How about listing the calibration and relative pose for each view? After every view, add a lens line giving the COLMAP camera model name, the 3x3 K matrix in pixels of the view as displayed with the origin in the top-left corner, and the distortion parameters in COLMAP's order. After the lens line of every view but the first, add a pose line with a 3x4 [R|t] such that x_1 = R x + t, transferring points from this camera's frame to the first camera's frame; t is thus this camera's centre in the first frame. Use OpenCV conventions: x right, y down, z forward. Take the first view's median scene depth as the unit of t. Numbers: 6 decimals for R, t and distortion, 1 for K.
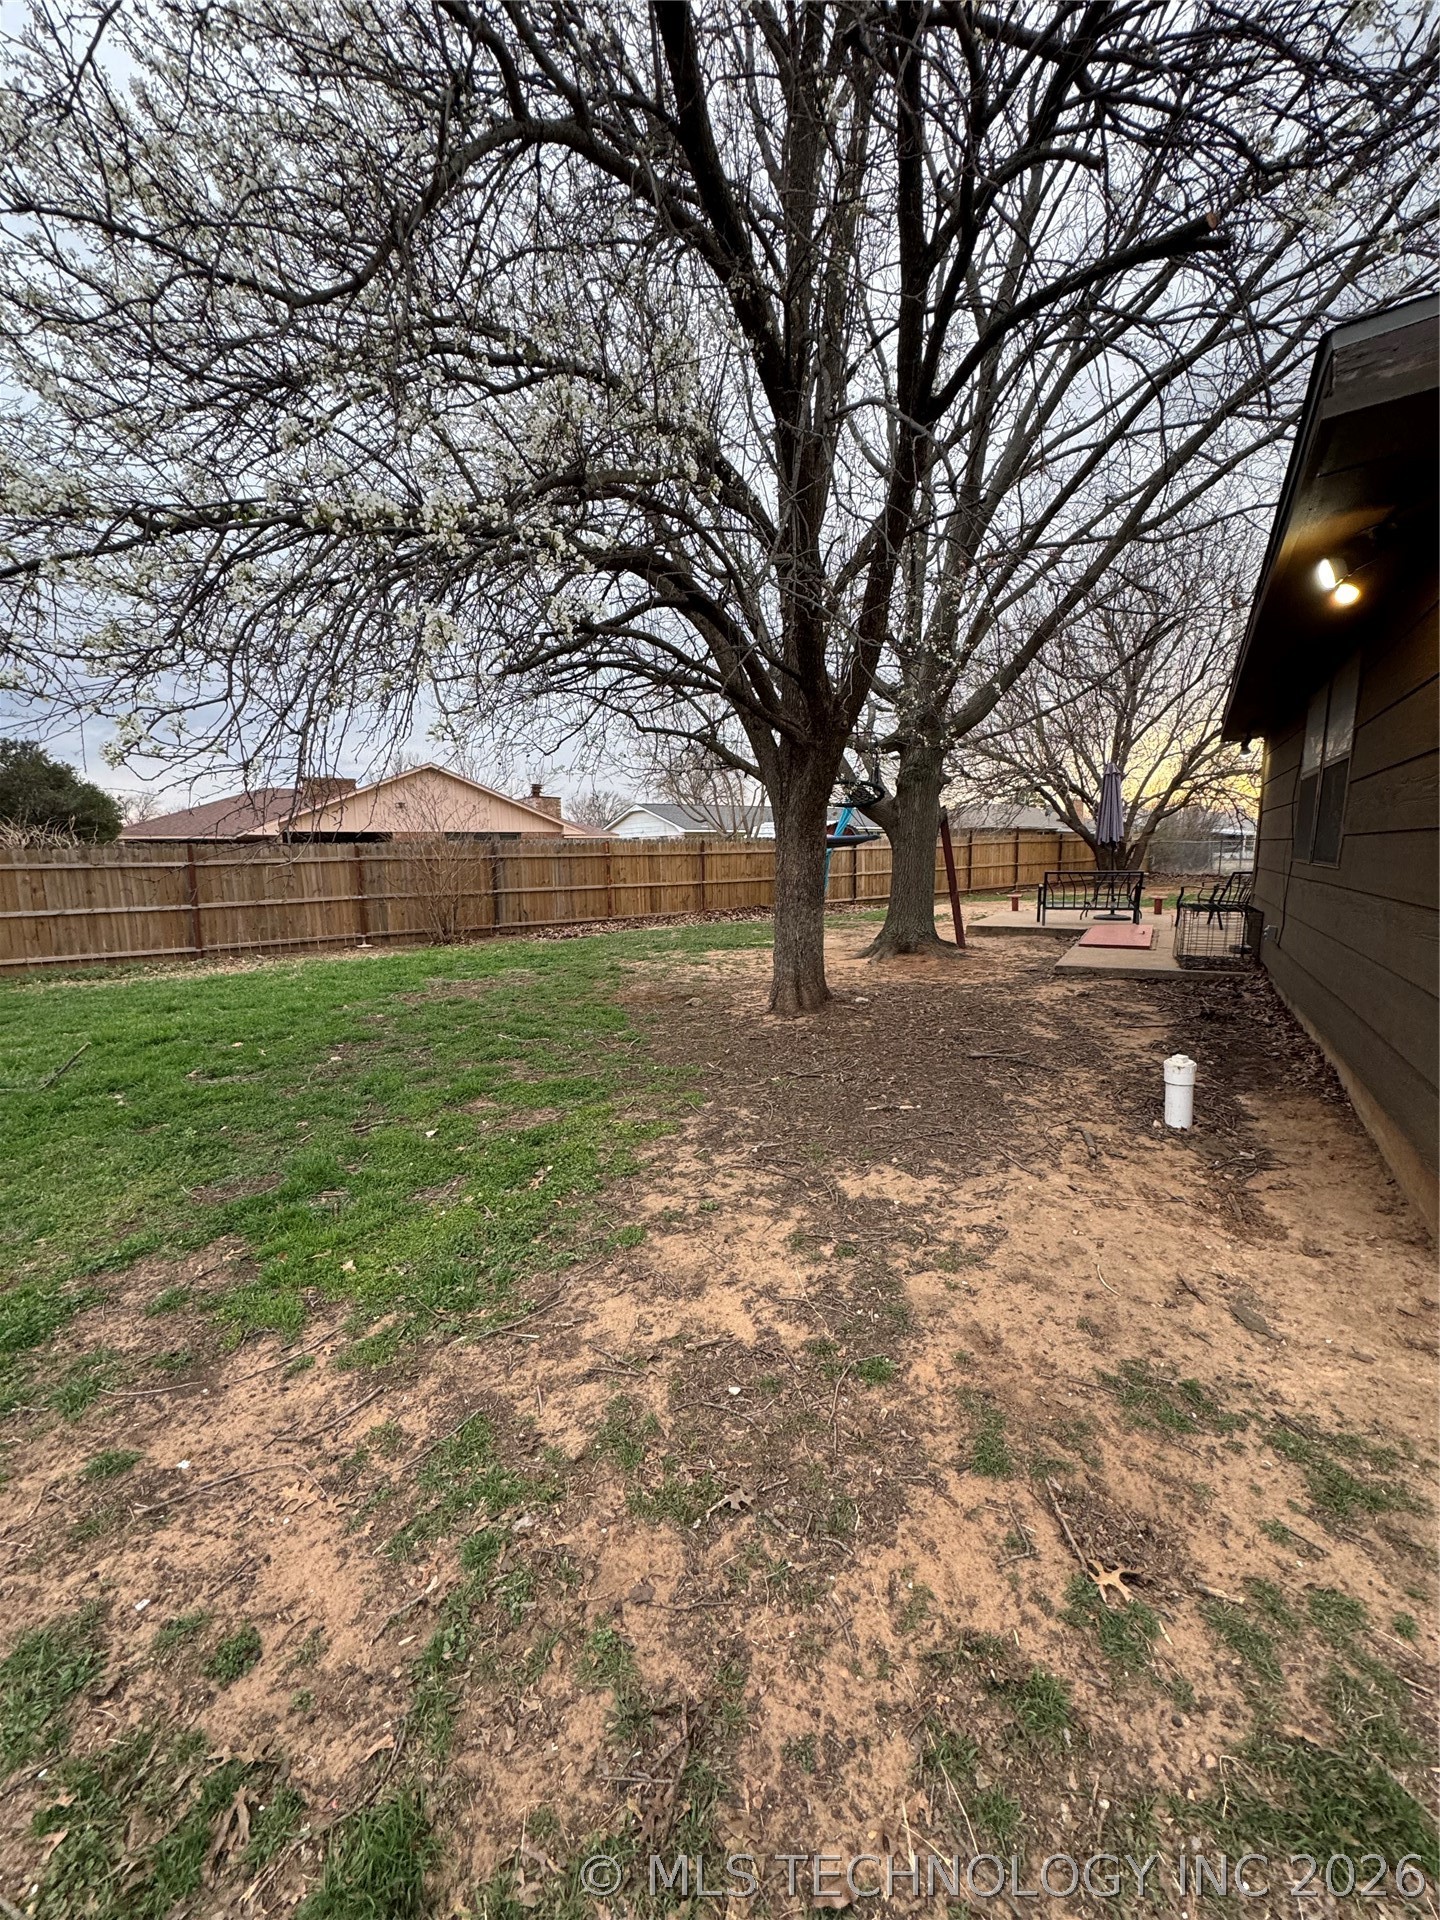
lens RADIAL K [[760.9, 0, 724.5], [0, 760.9, 954.7], [0, 0, 1]] dist [-0.000761, 0.000256]
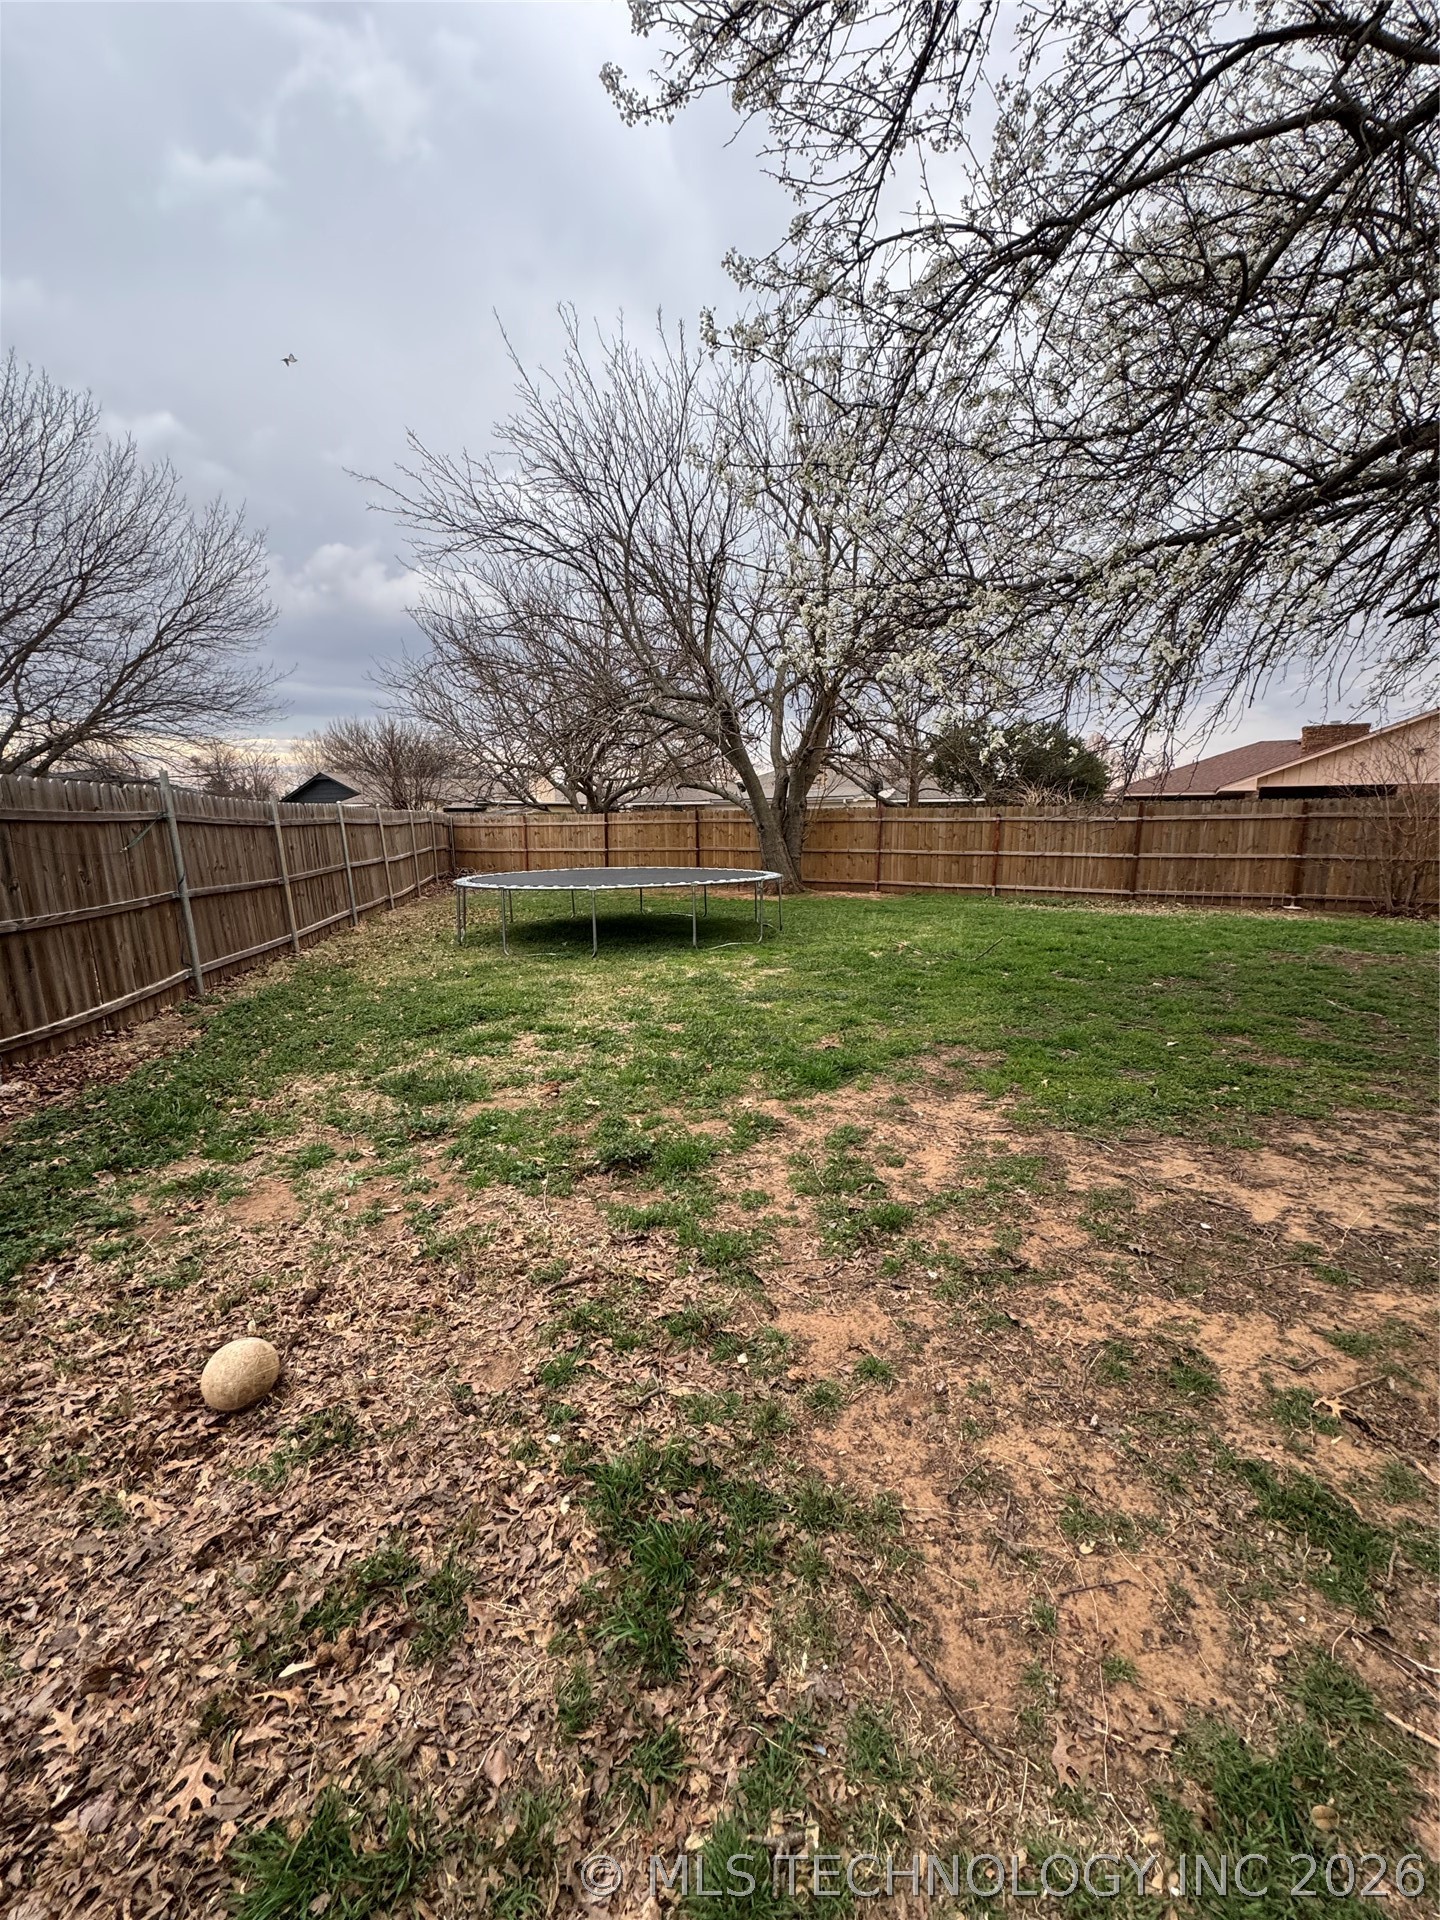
lens RADIAL K [[760.9, 0, 724.5], [0, 760.9, 954.7], [0, 0, 1]] dist [-0.000761, 0.000256]
pose [[0.406474, 0.176004, -0.896550, 0.719986], [-0.124196, 0.982806, 0.136630, 0.031131], [0.905182, 0.055812, 0.421344, -0.313424]]
